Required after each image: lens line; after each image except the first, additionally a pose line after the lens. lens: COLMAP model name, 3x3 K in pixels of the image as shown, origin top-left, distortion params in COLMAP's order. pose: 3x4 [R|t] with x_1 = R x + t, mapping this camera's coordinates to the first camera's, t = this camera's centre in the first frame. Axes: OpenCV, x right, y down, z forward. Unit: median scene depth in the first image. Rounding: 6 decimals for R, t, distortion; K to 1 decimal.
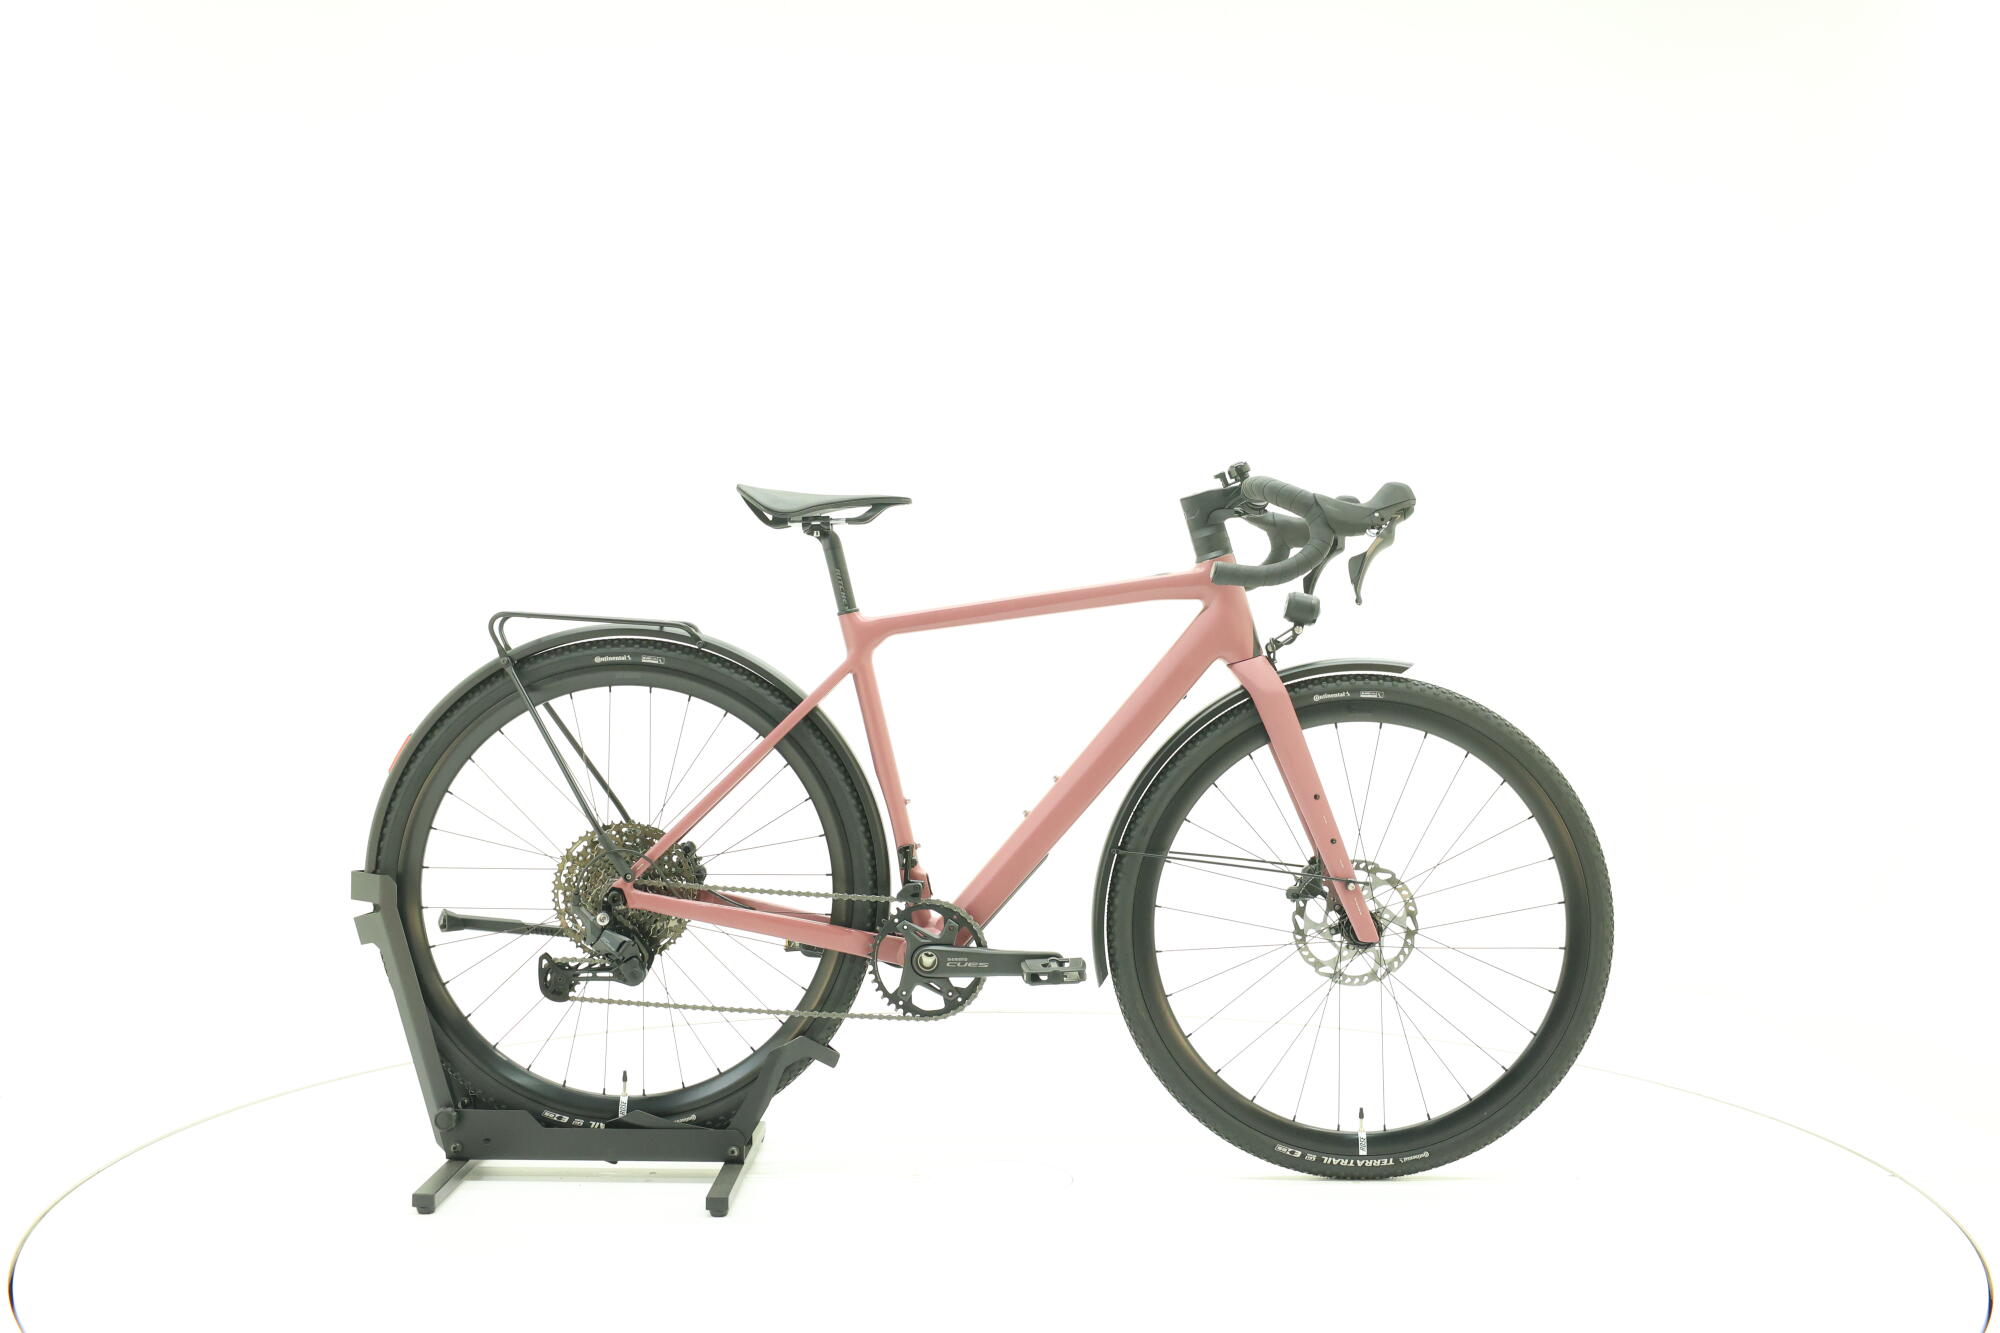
lens RADIAL K [[2145.5, 0, 1014.0], [0, 2145.5, 650.9], [0, 0, 1]] dist [0.074034, 0.000000]
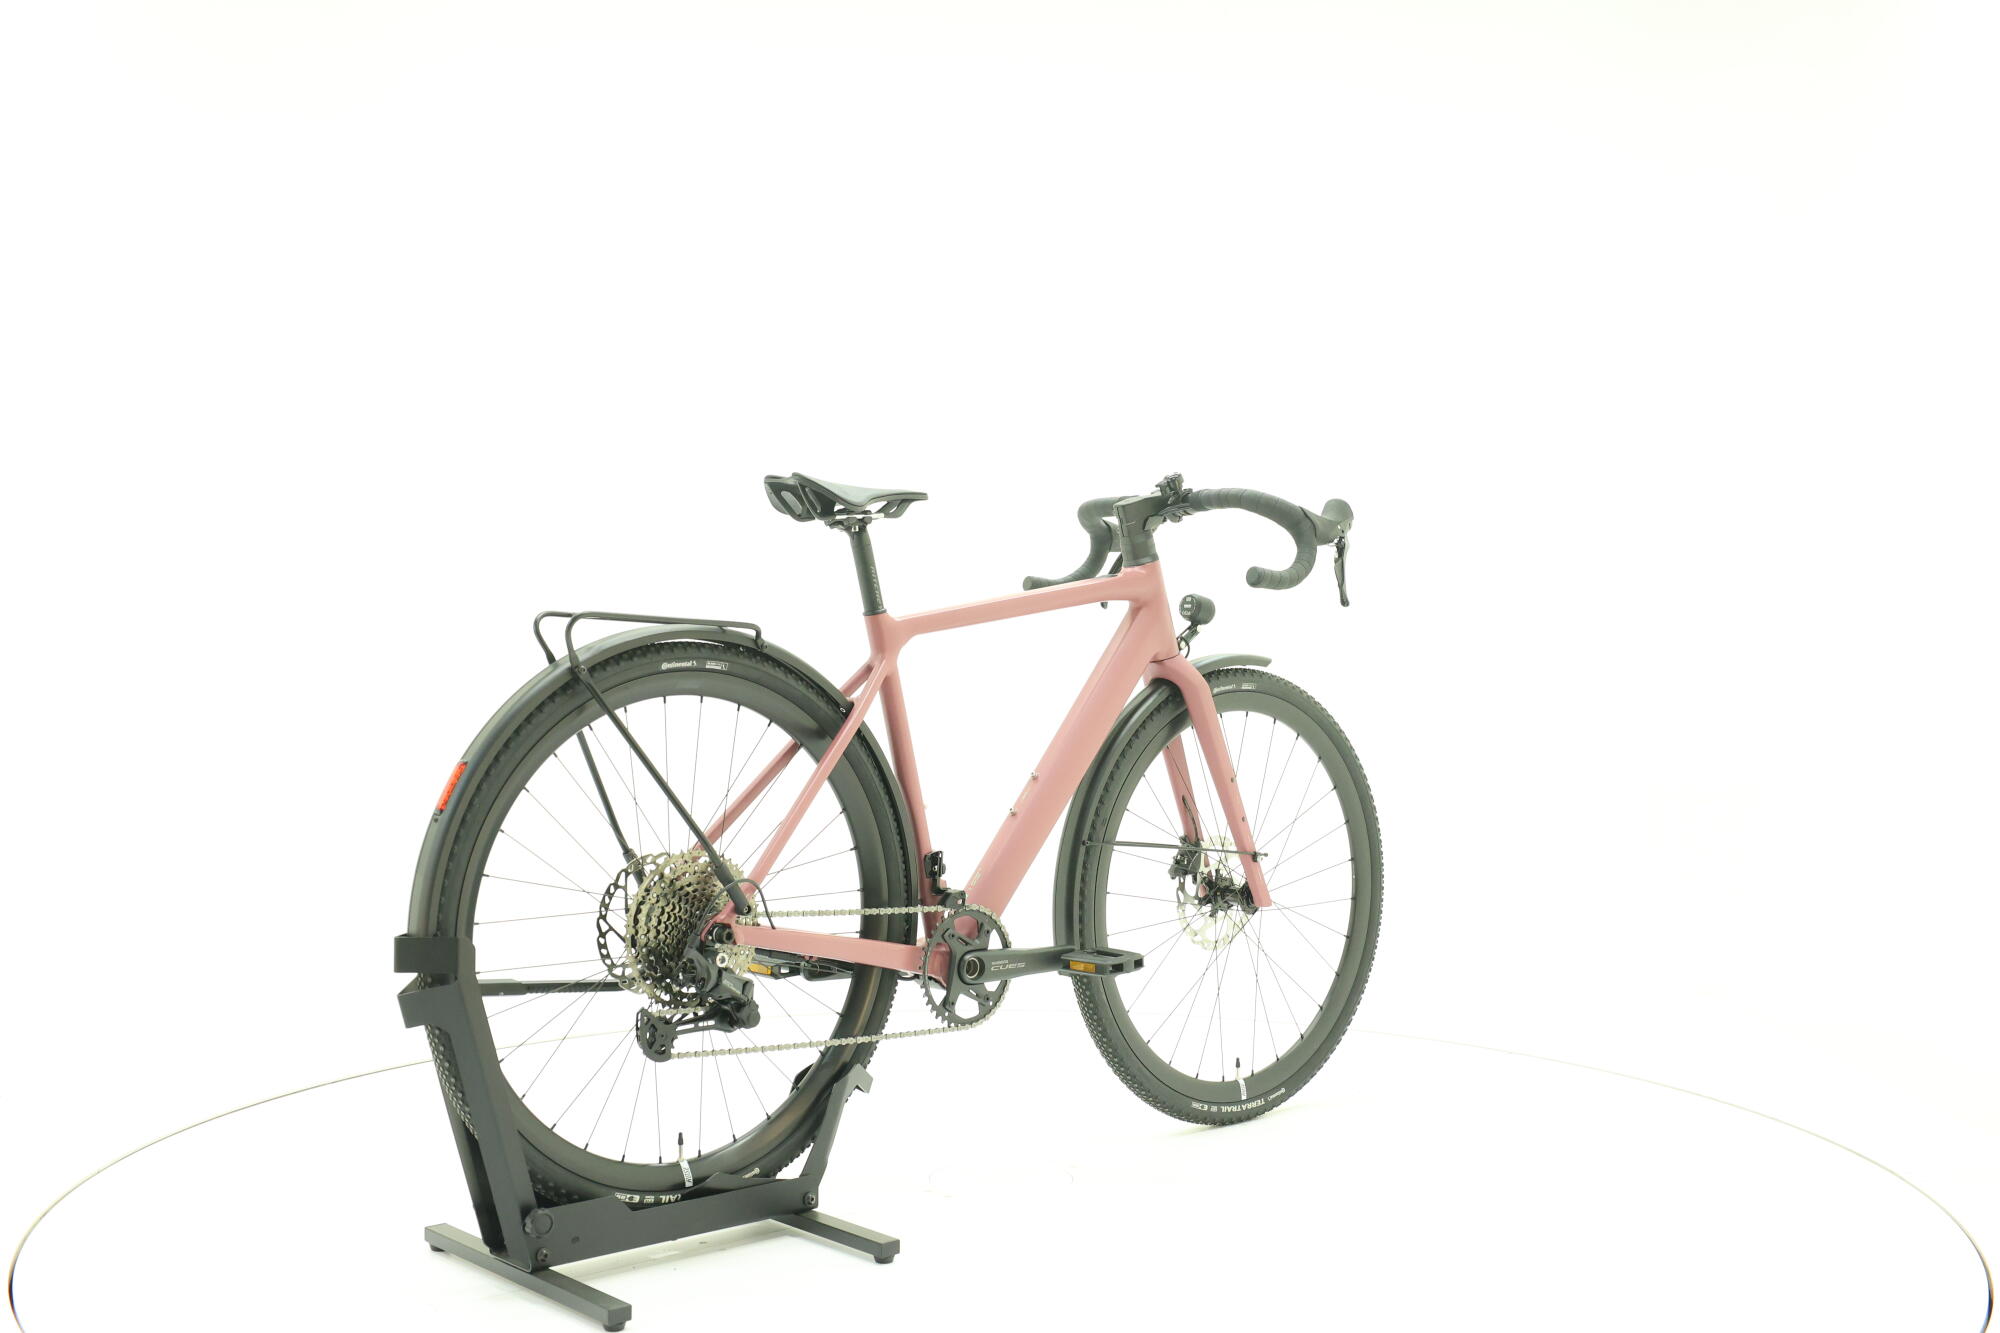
lens RADIAL K [[2145.5, 0, 982.4], [0, 2145.5, 658.0], [0, 0, 1]] dist [0.074034, 0.000000]
pose [[0.738467, -0.013785, 0.674148, -0.684329], [0.016432, 0.999862, 0.002445, 0.000533], [-0.674089, 0.009272, 0.738592, 0.266221]]
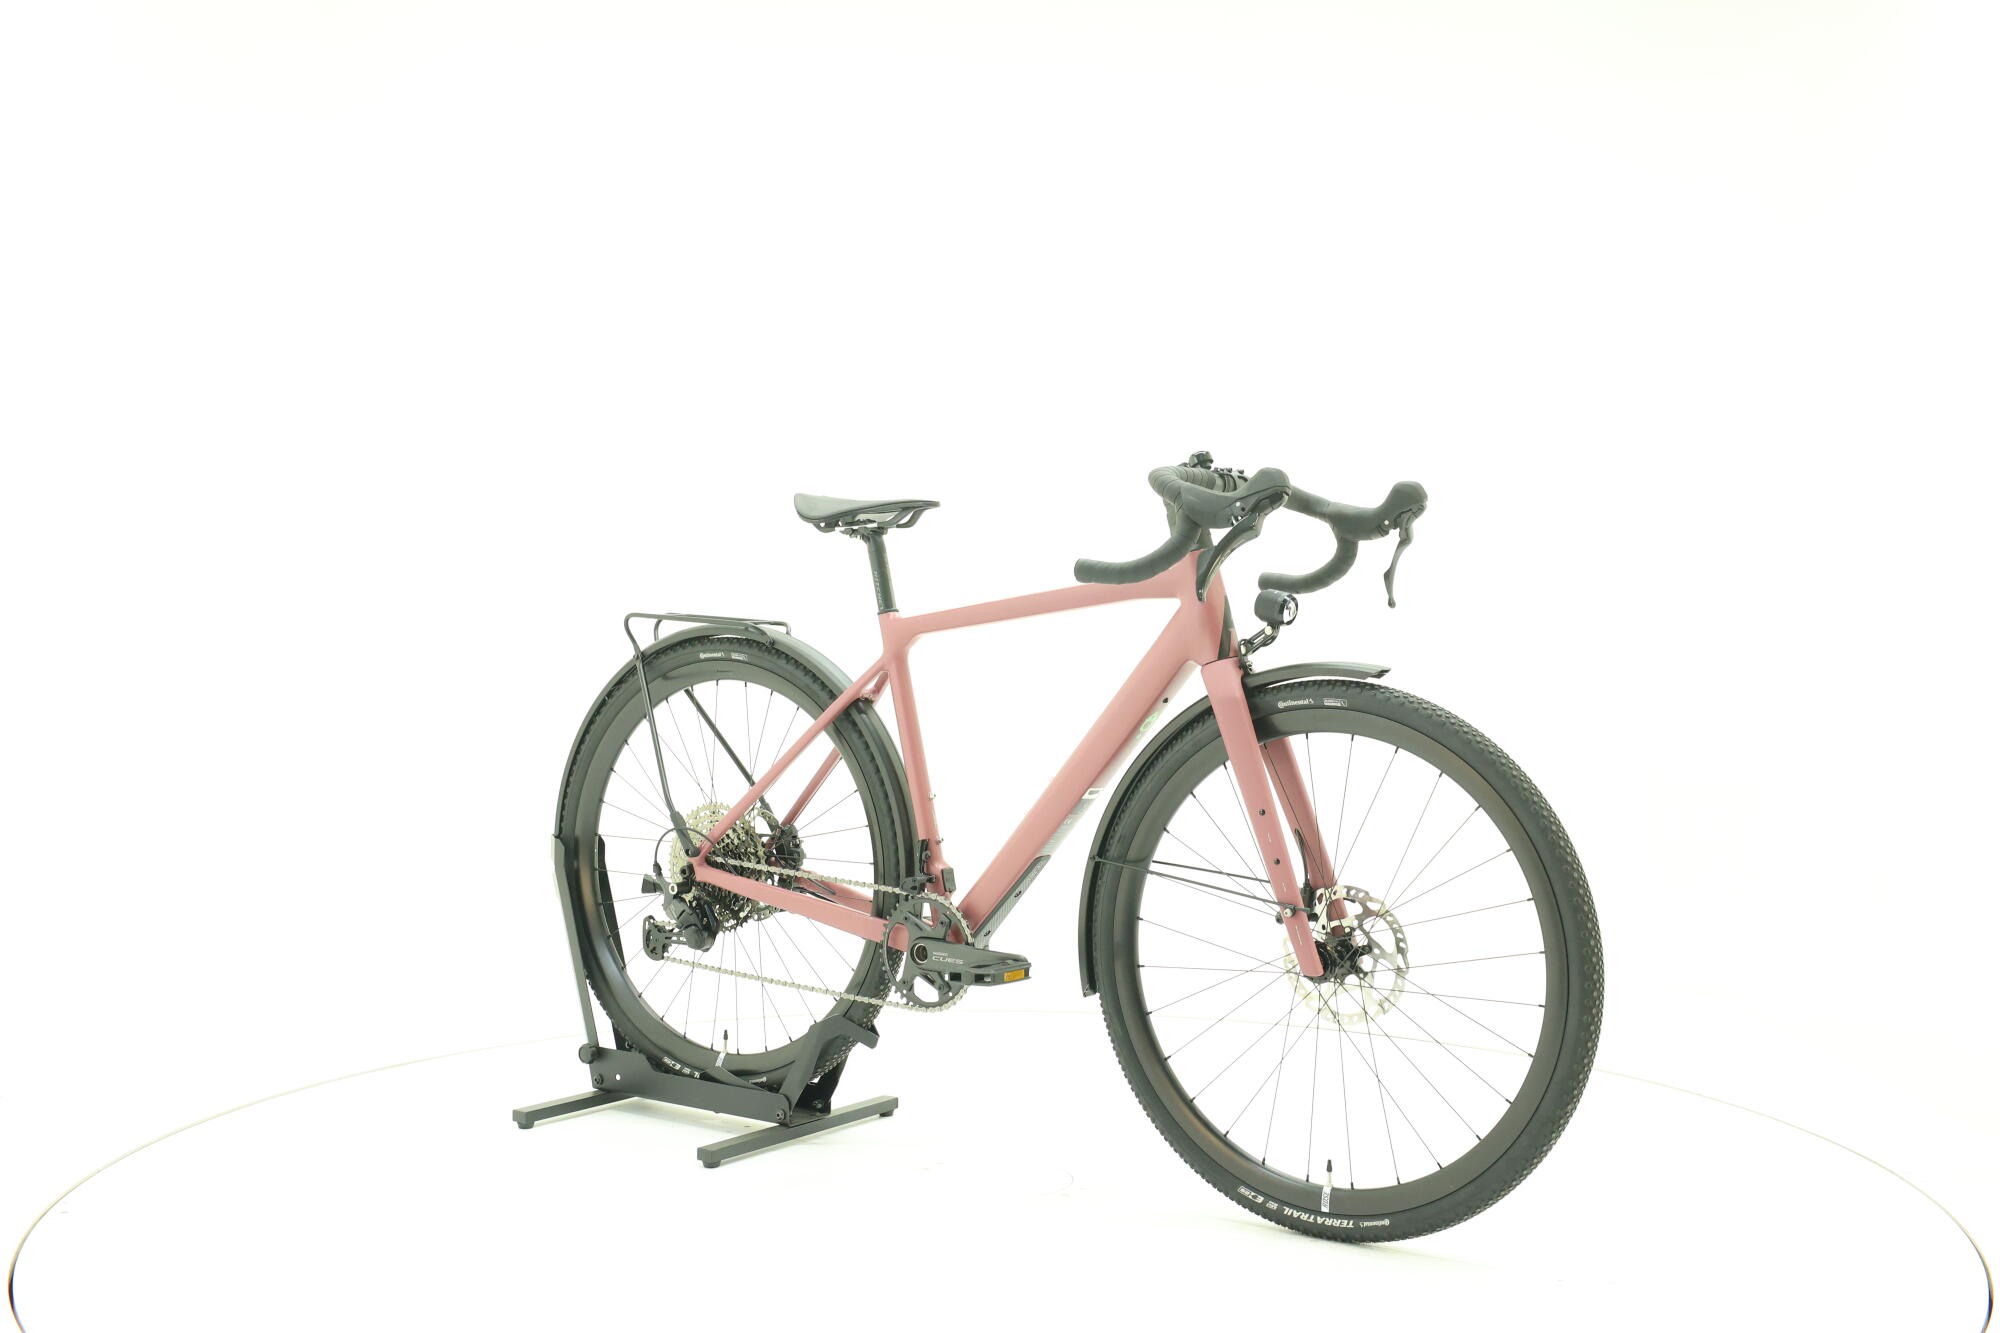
lens RADIAL K [[2145.5, 0, 1004.0], [0, 2145.5, 683.4], [0, 0, 1]] dist [0.074034, 0.000000]
pose [[0.826912, 0.016501, -0.562090, 0.554062], [-0.030334, 0.999423, -0.015286, 0.030212], [0.561513, 0.029691, 0.826935, 0.170501]]
